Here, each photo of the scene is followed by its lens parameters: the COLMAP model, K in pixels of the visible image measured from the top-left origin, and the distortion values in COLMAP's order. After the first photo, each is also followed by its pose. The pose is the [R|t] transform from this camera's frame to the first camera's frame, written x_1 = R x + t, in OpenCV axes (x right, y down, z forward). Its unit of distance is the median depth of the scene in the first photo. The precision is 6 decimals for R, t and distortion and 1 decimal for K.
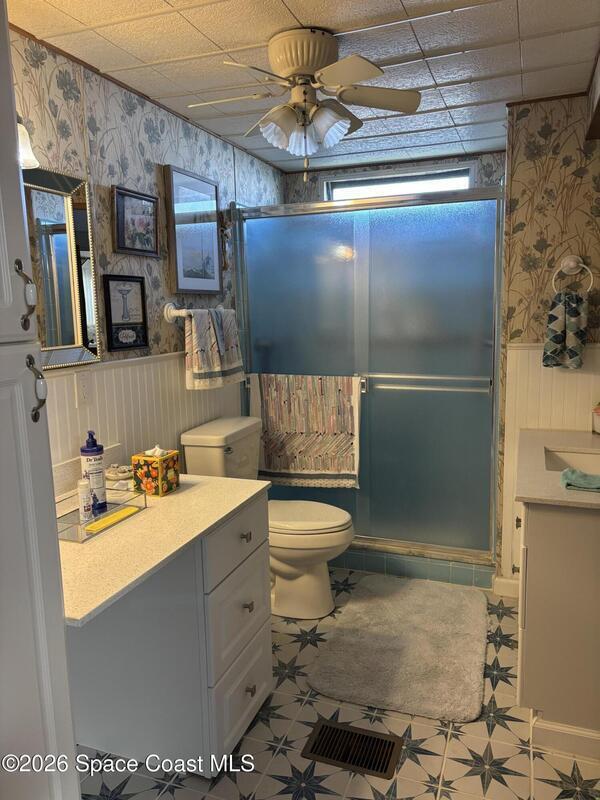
lens RADIAL K [[601.9, 0, 296.2], [0, 601.9, 398.8], [0, 0, 1]] dist [0.069770, -0.067638]
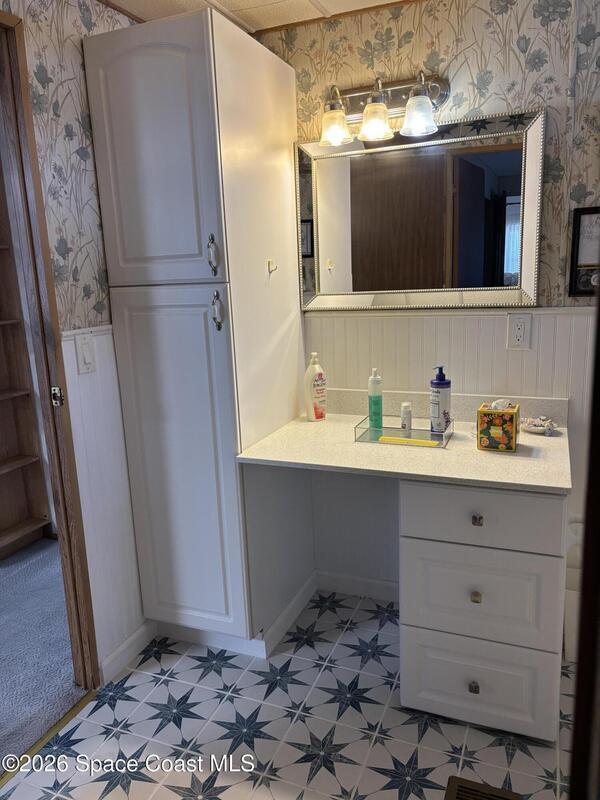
lens RADIAL K [[601.9, 0, 296.5], [0, 601.9, 401.1], [0, 0, 1]] dist [0.069770, -0.067638]
pose [[-0.014755, 0.236243, -0.971582, 0.698928], [-0.111536, 0.965235, 0.236393, -0.108627], [0.993651, 0.111855, 0.012107, 0.678370]]
